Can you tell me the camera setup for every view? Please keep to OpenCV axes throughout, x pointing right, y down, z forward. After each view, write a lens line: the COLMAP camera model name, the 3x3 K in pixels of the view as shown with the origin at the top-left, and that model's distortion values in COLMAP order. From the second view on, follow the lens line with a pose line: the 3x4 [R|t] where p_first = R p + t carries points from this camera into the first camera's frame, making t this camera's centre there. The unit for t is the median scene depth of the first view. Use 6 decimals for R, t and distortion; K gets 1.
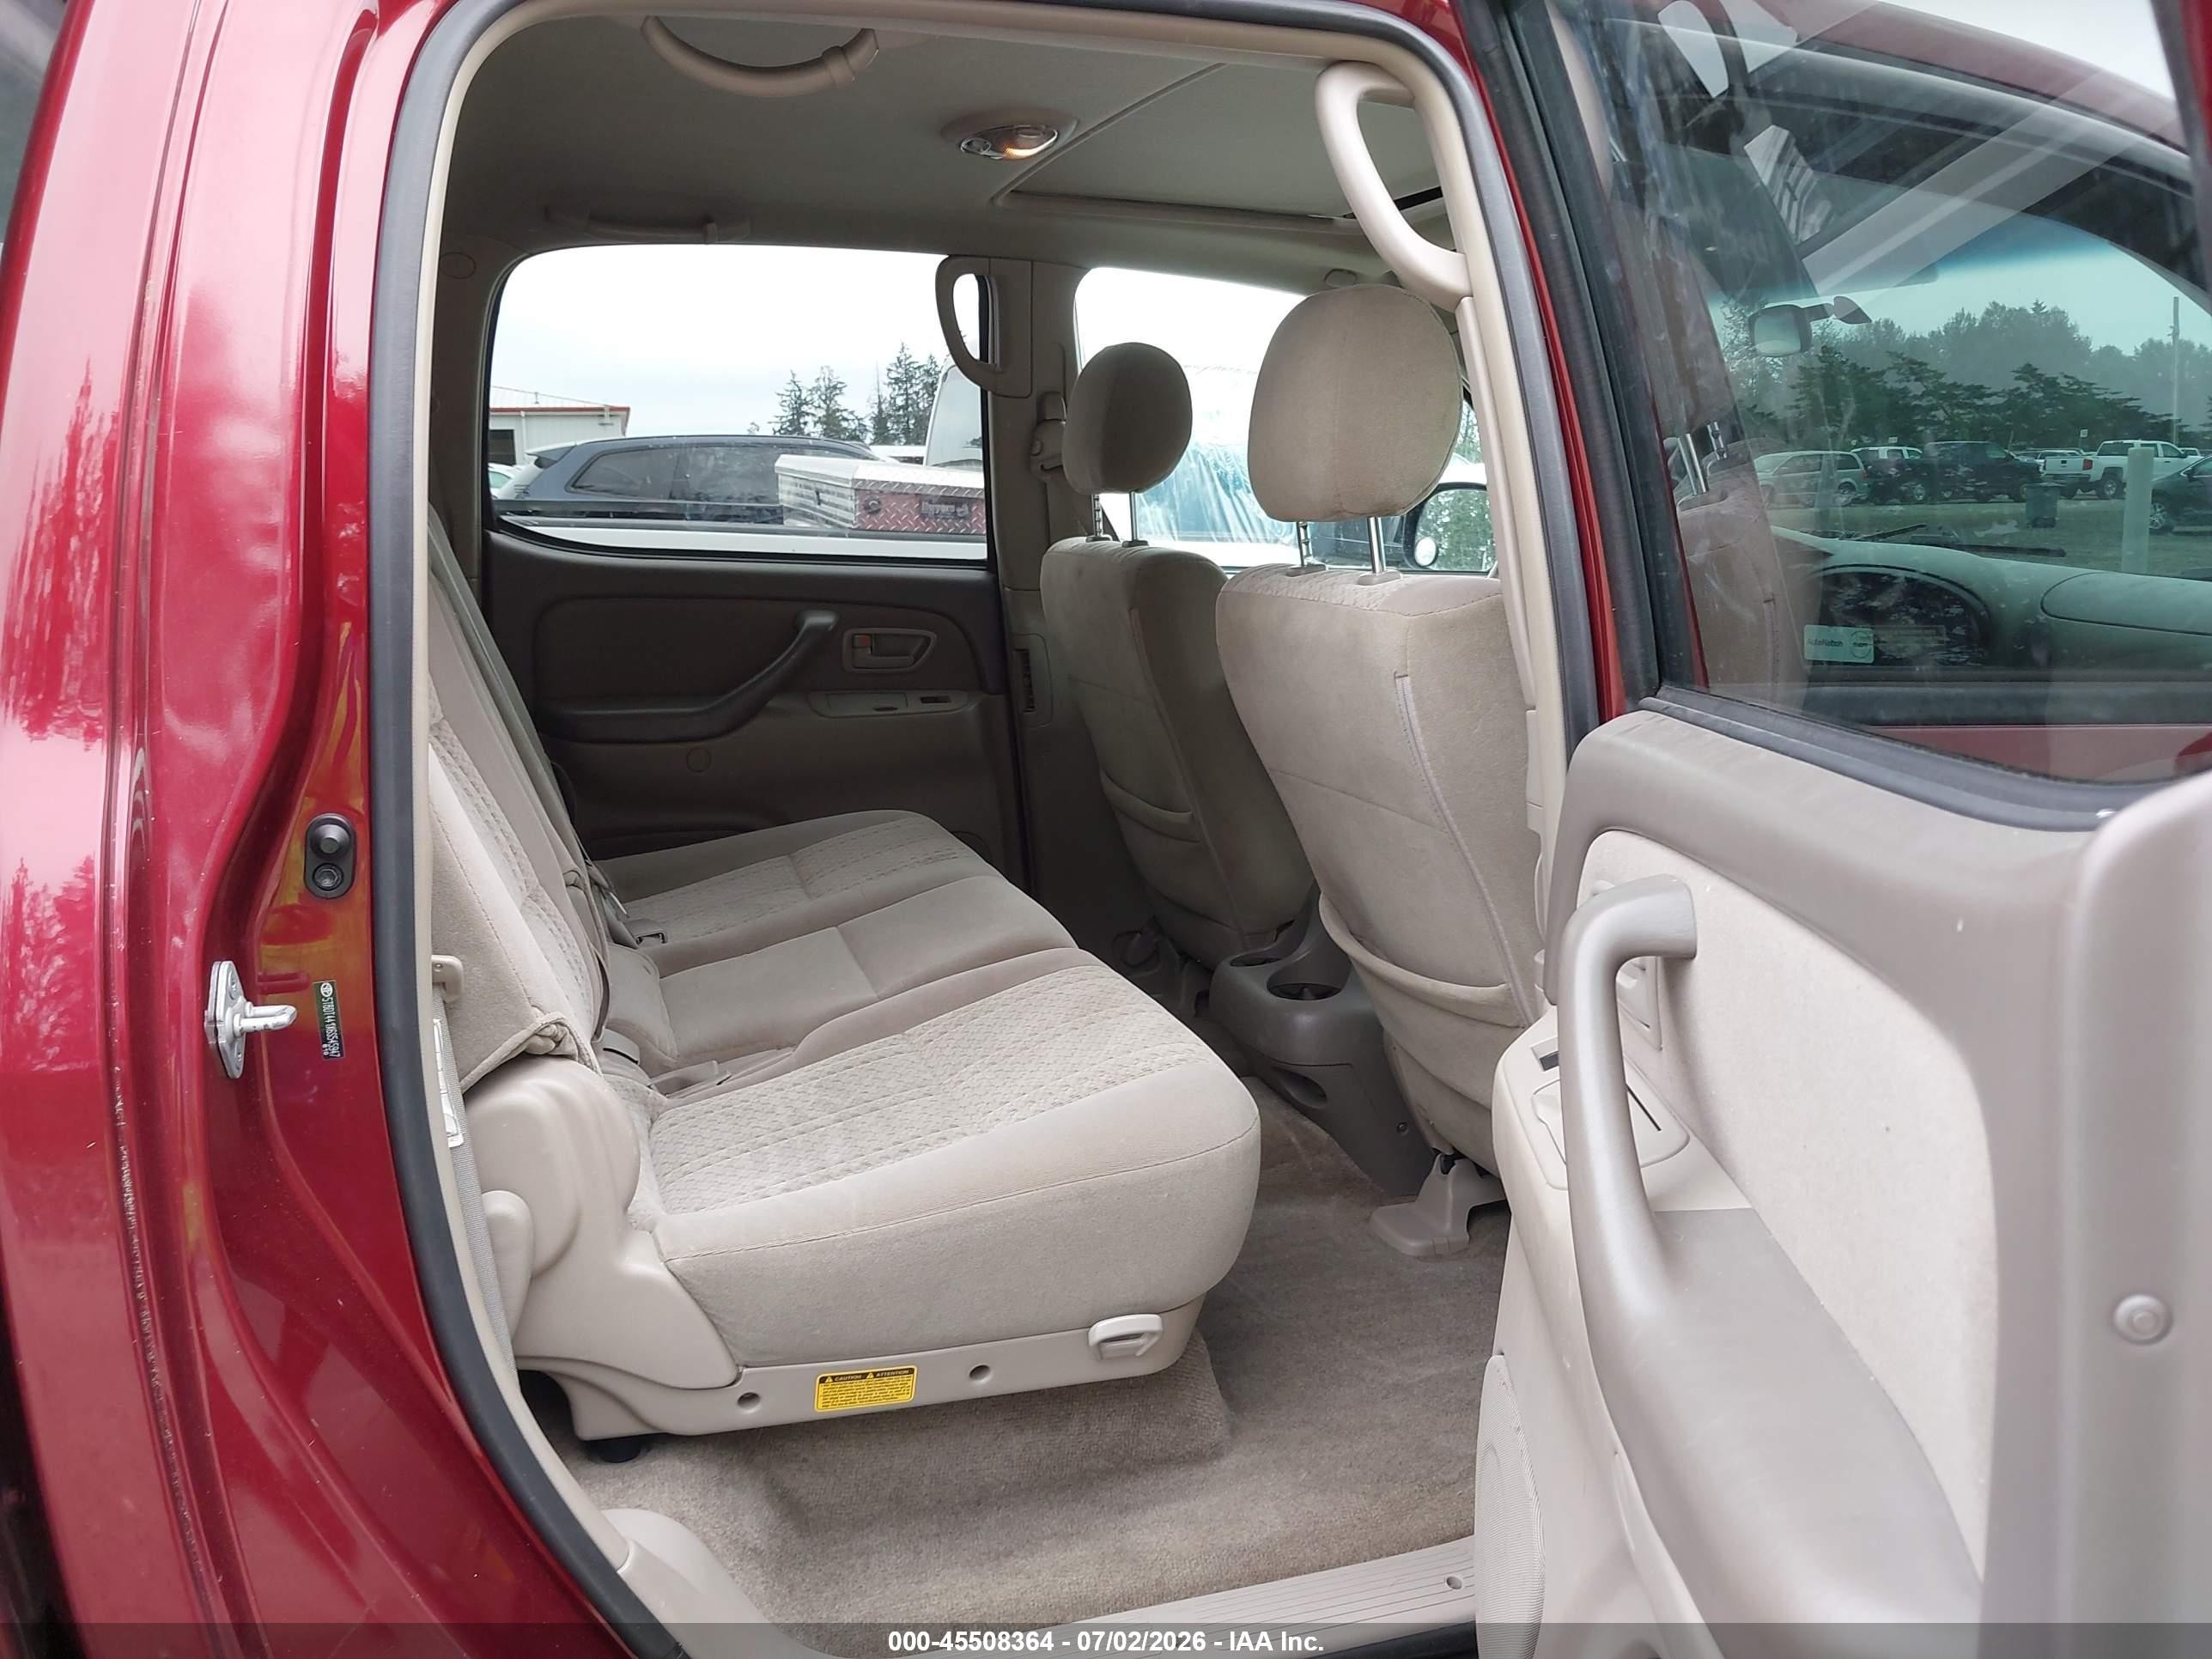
lens RADIAL K [[1826.7, 0, 1106.0], [0, 1826.7, 829.5], [0, 0, 1]] dist [-0.008069, -0.006327]
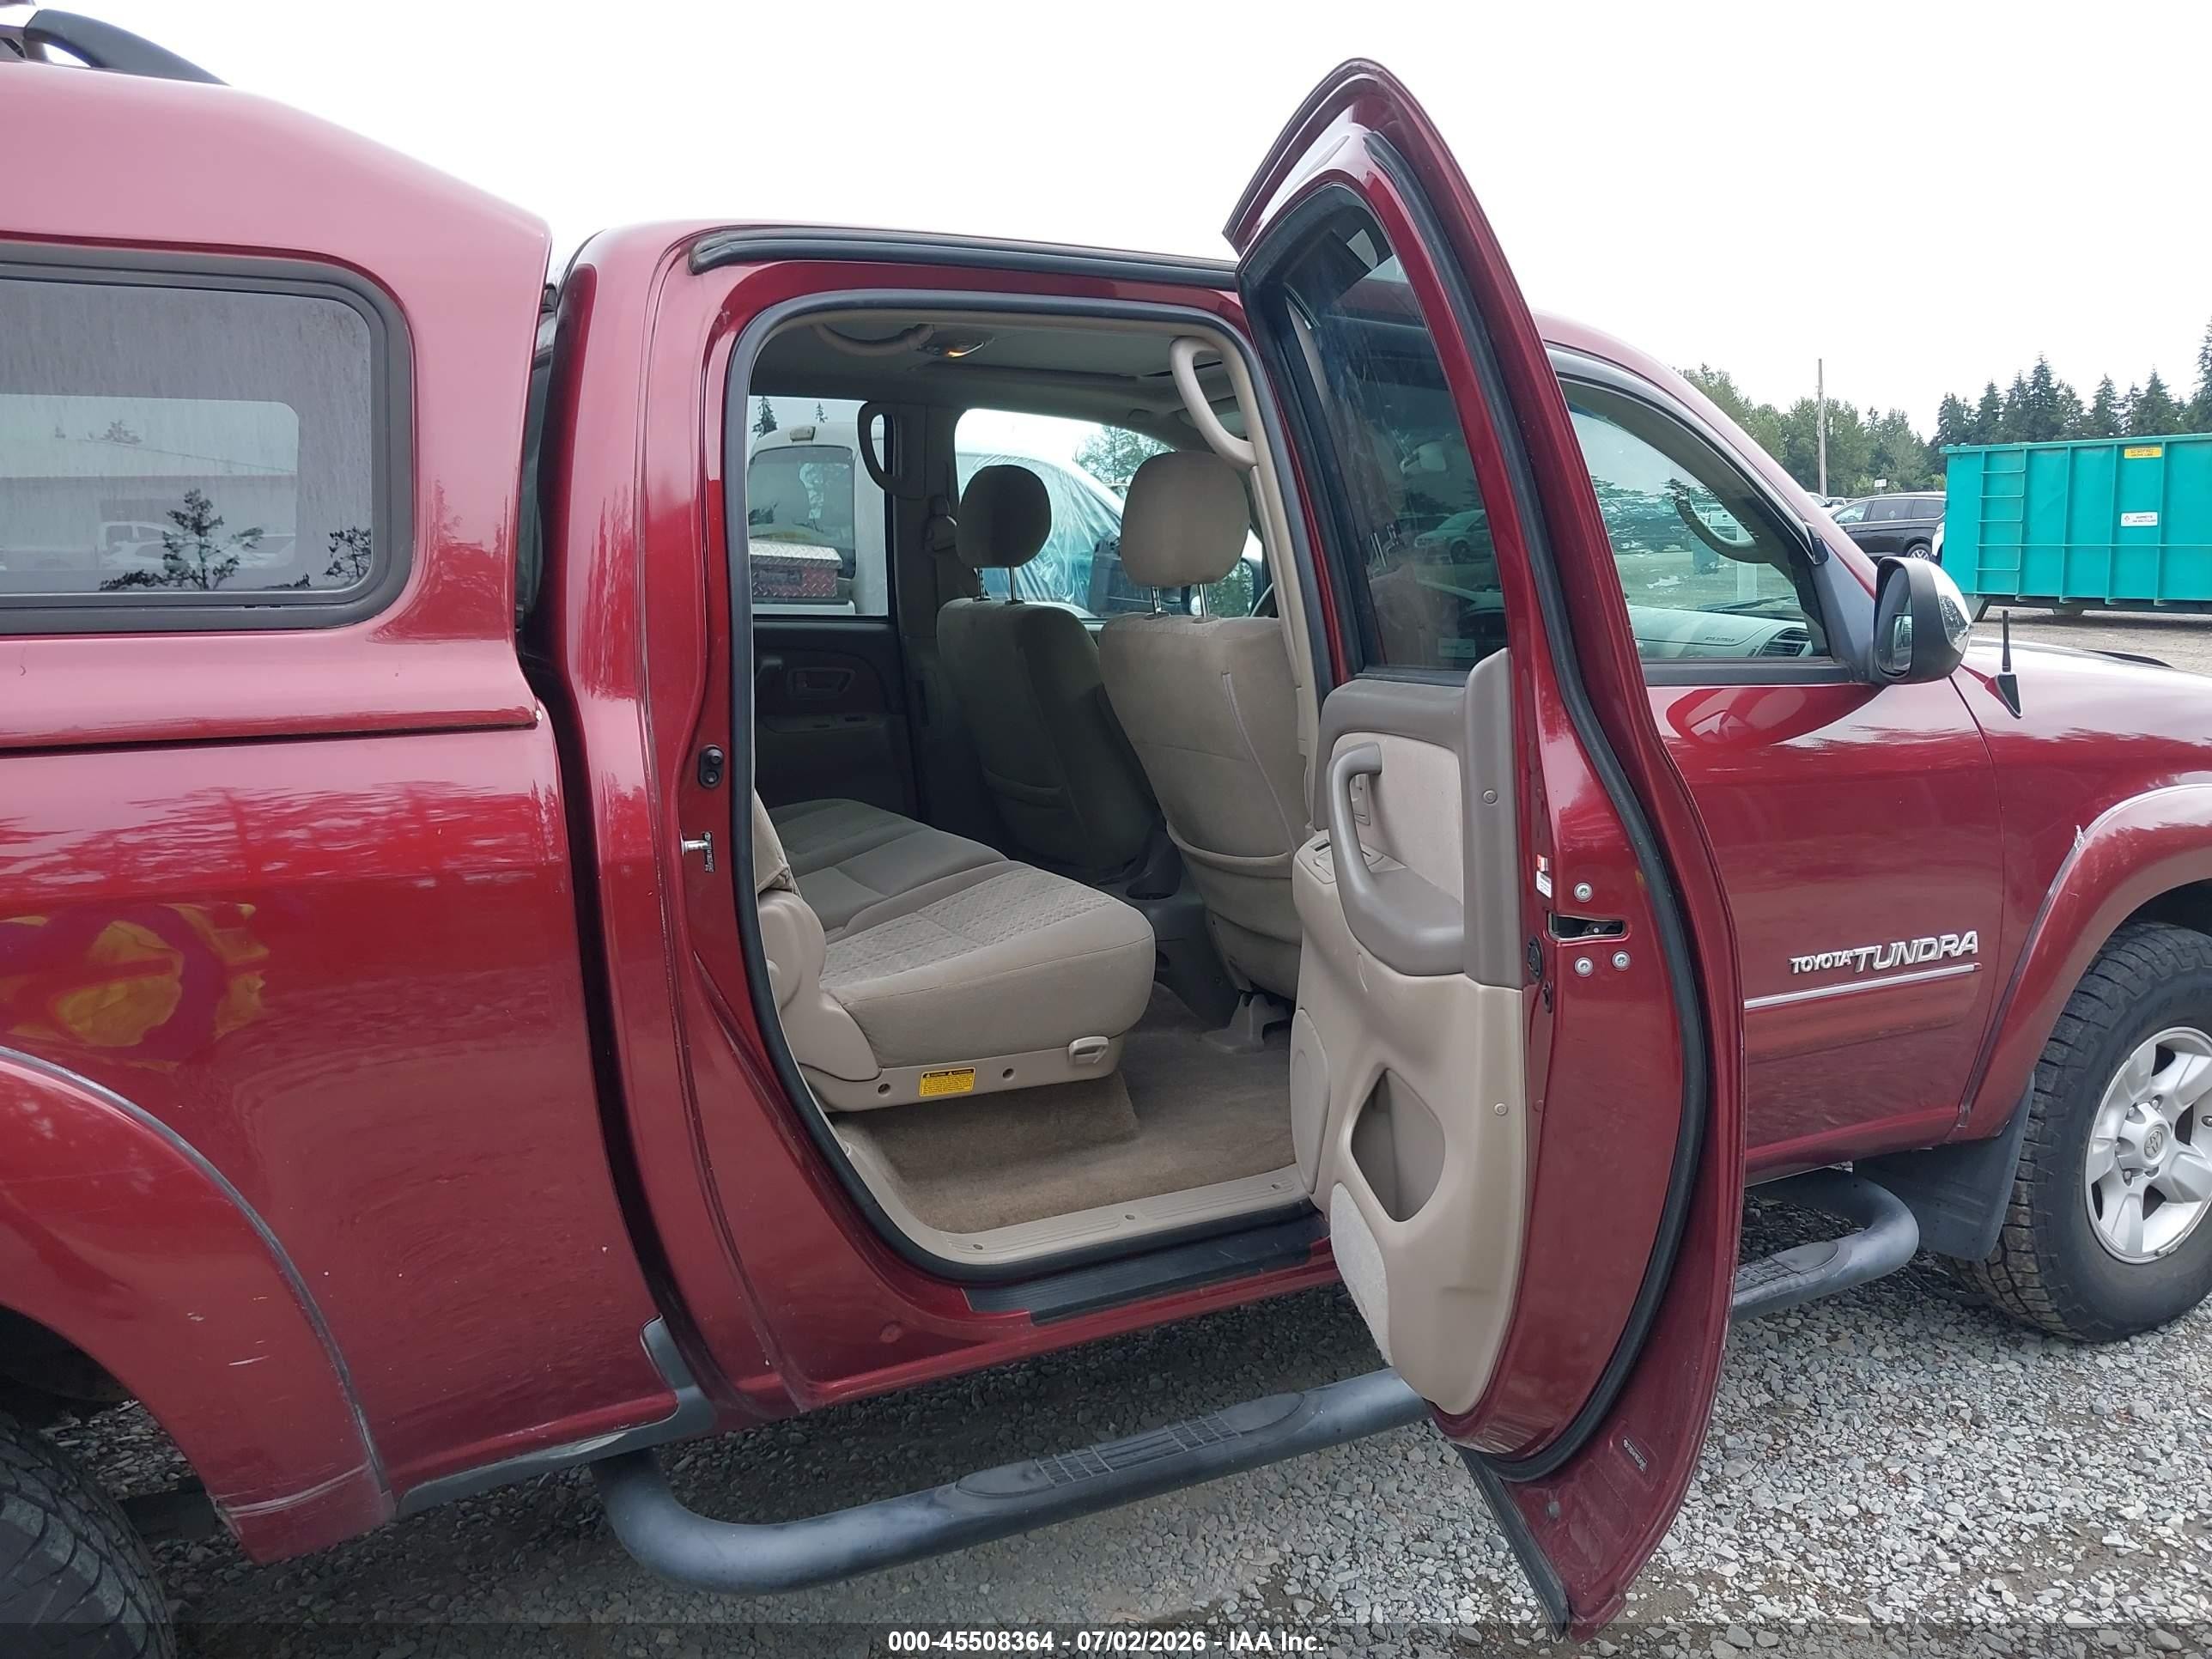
lens RADIAL K [[1789.0, 0, 1132.8], [0, 1789.0, 858.6], [0, 0, 1]] dist [-0.000458, 0.010754]
pose [[0.986991, -0.039350, 0.155889, -0.198214], [0.041304, 0.999103, -0.009317, 0.104607], [-0.155382, 0.015635, 0.987731, -0.678658]]
